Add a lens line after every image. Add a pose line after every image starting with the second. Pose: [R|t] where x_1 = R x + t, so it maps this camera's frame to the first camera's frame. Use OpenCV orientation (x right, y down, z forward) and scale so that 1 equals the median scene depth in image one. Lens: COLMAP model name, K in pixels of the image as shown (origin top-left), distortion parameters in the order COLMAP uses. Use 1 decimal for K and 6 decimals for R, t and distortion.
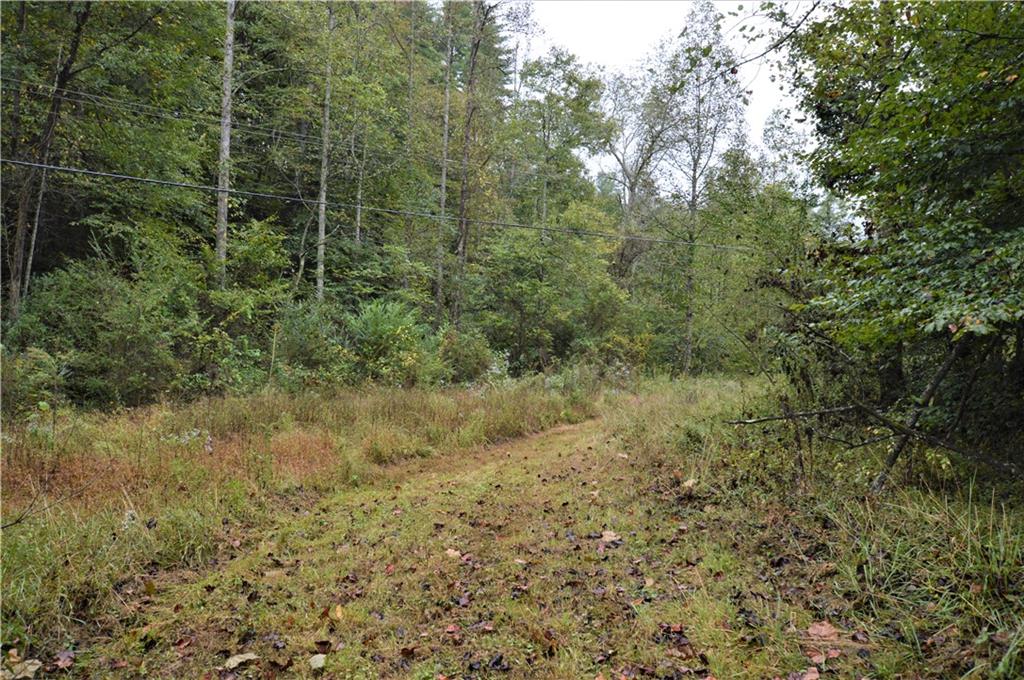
lens RADIAL K [[832.5, 0, 513.8], [0, 832.5, 343.6], [0, 0, 1]] dist [0.006960, 0.001641]
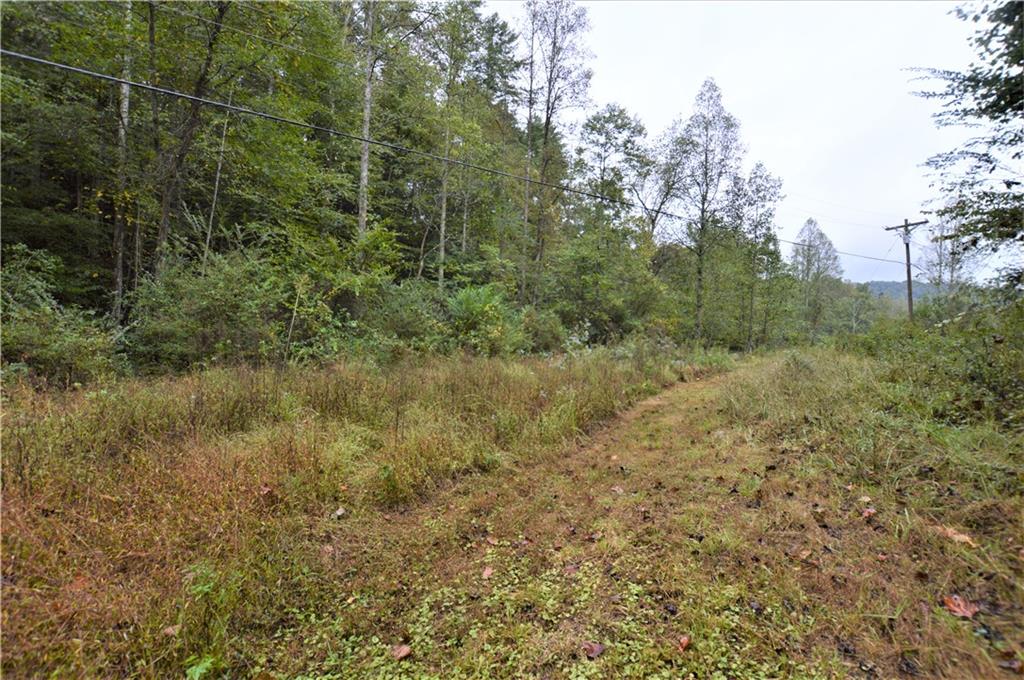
lens RADIAL K [[442.3, 0, 514.3], [0, 442.3, 338.3], [0, 0, 1]] dist [-0.001335, -0.000015]
pose [[0.993529, 0.003688, -0.113517, -0.026293], [-0.002091, 0.999897, 0.014189, 0.016981], [0.113558, -0.013860, 0.993435, 0.355315]]
